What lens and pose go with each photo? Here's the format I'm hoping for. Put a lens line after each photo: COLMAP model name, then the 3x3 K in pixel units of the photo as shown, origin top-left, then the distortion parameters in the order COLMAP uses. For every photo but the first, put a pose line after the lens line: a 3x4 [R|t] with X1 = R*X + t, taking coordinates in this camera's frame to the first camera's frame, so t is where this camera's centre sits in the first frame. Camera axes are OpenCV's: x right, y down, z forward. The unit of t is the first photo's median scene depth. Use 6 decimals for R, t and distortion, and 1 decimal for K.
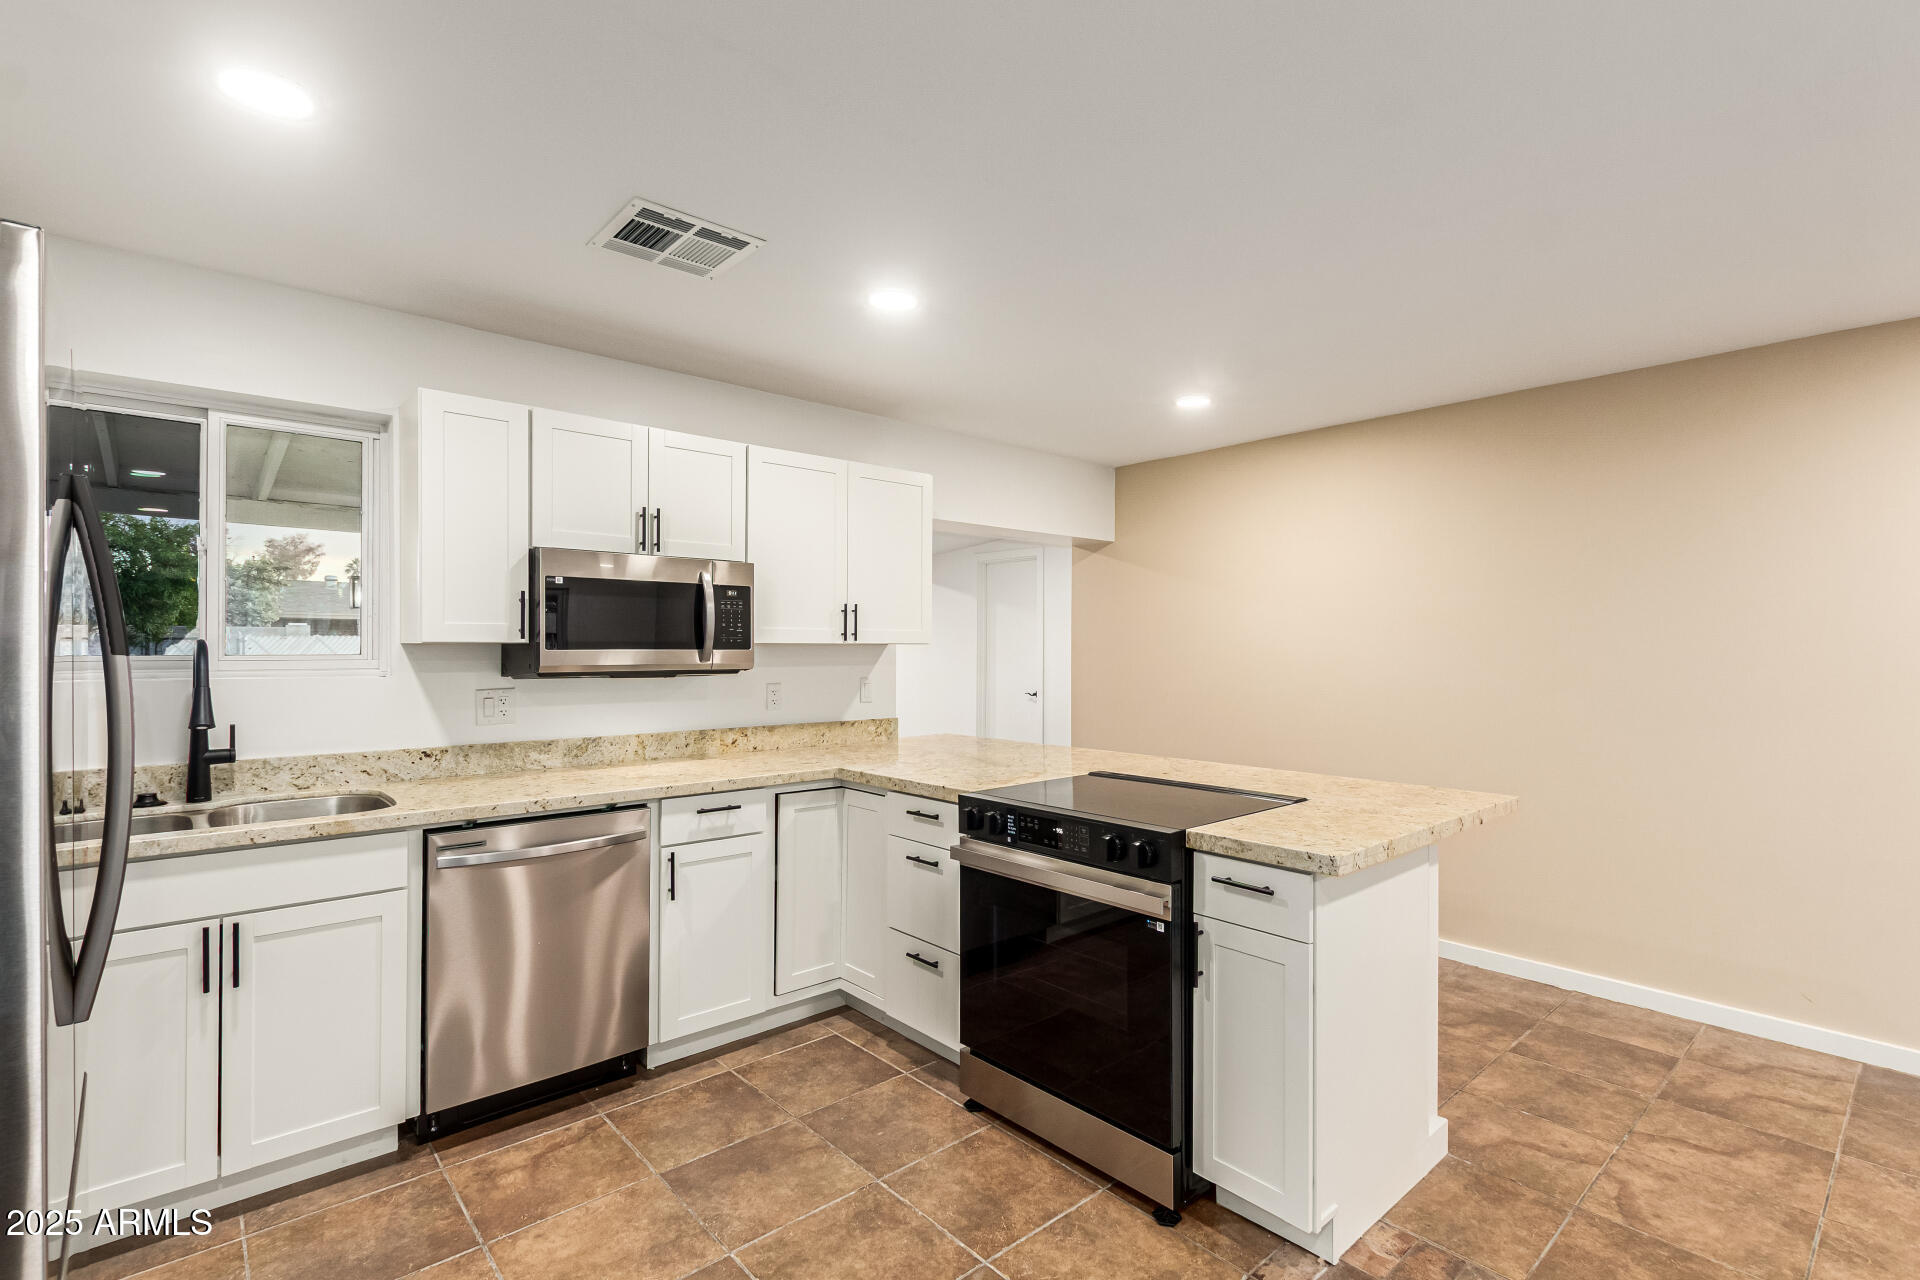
lens RADIAL K [[894.0, 0, 977.1], [0, 894.0, 641.6], [0, 0, 1]] dist [0.006154, -0.003154]
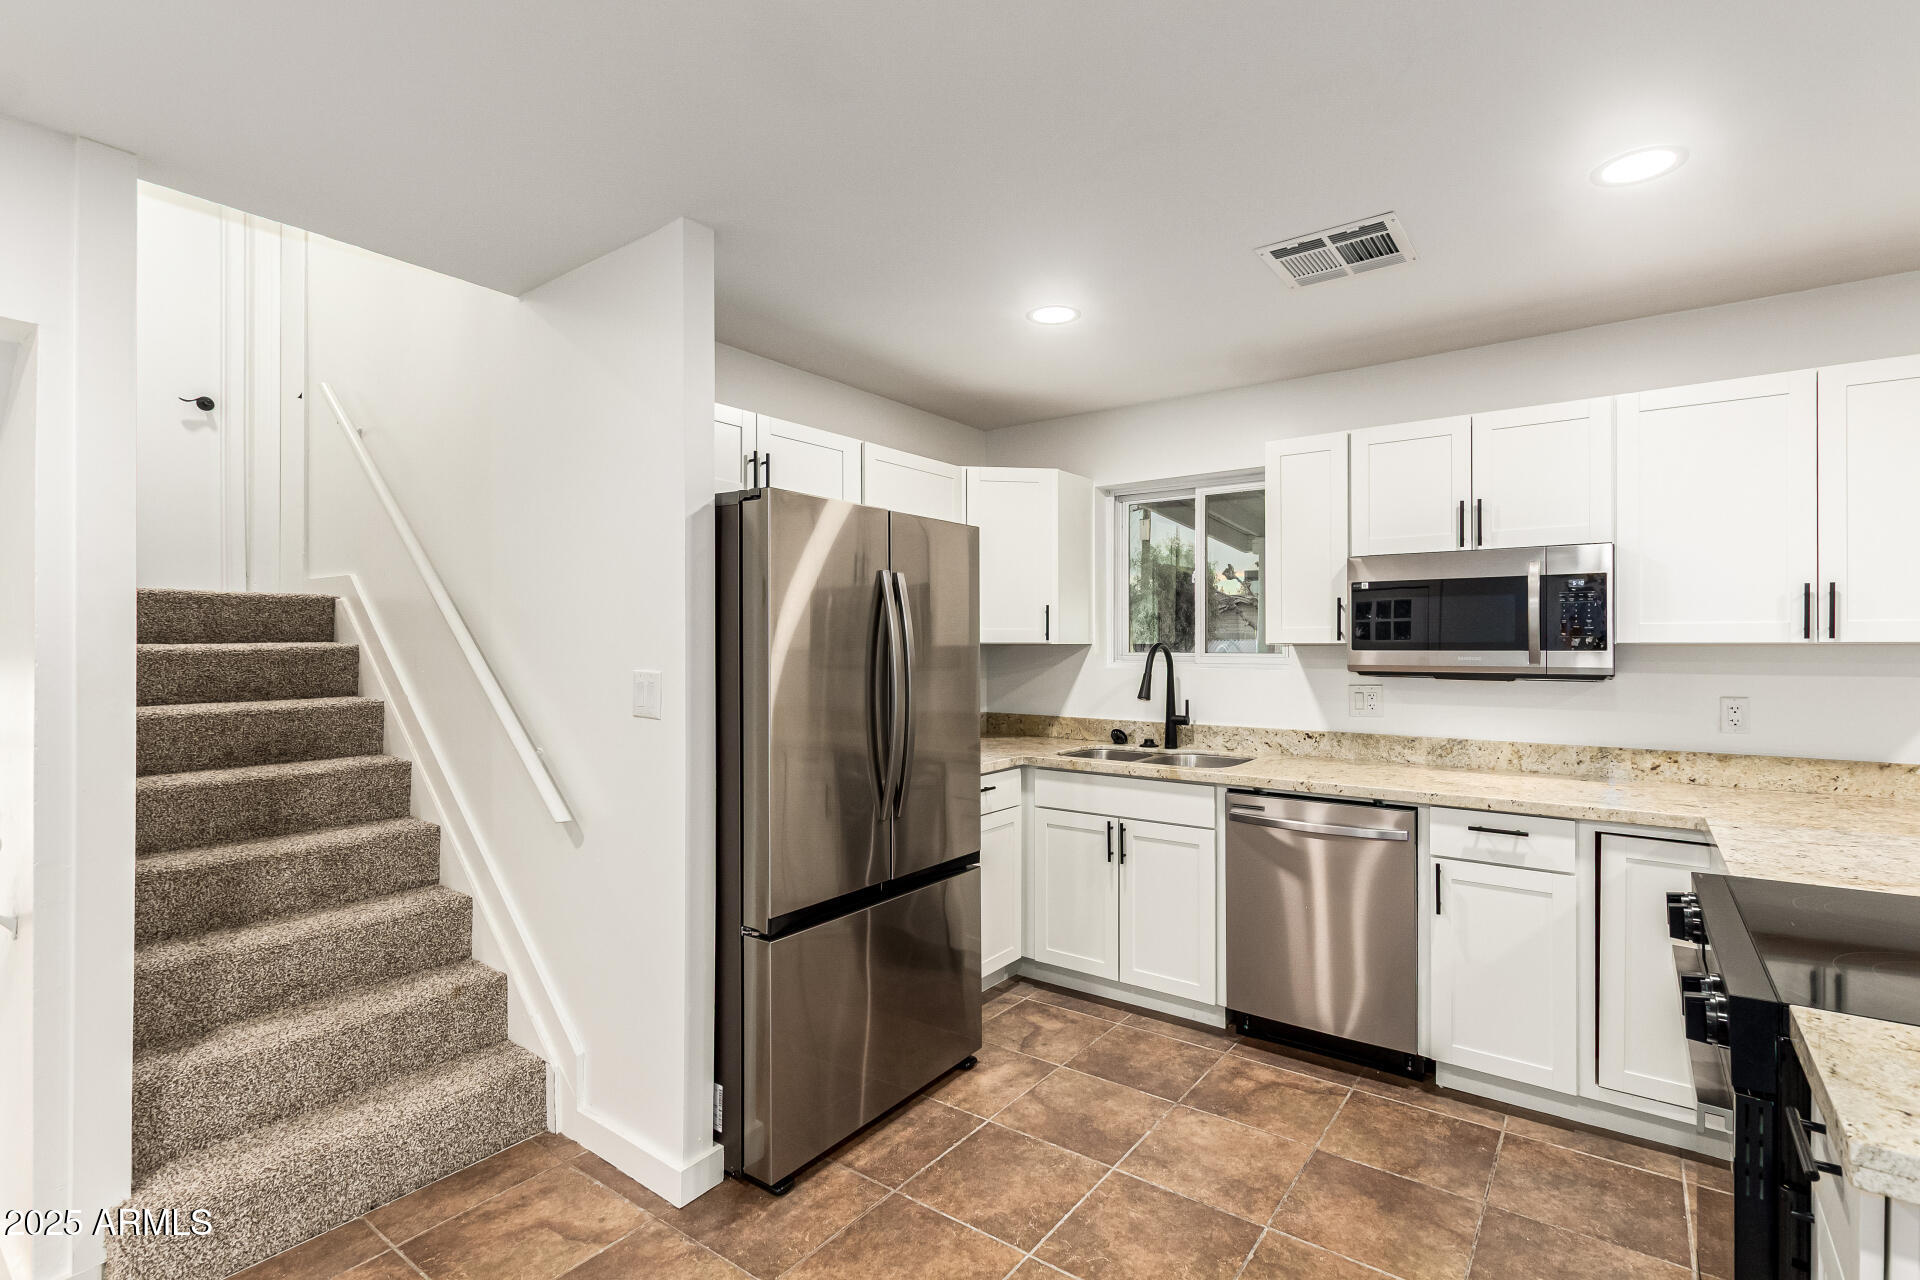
lens RADIAL K [[894.0, 0, 985.1], [0, 894.0, 637.1], [0, 0, 1]] dist [0.006154, -0.003154]
pose [[0.197730, -0.008991, -0.980215, 0.529724], [0.007124, 0.999945, -0.007735, -0.001685], [0.980231, -0.005454, 0.197783, 0.361371]]
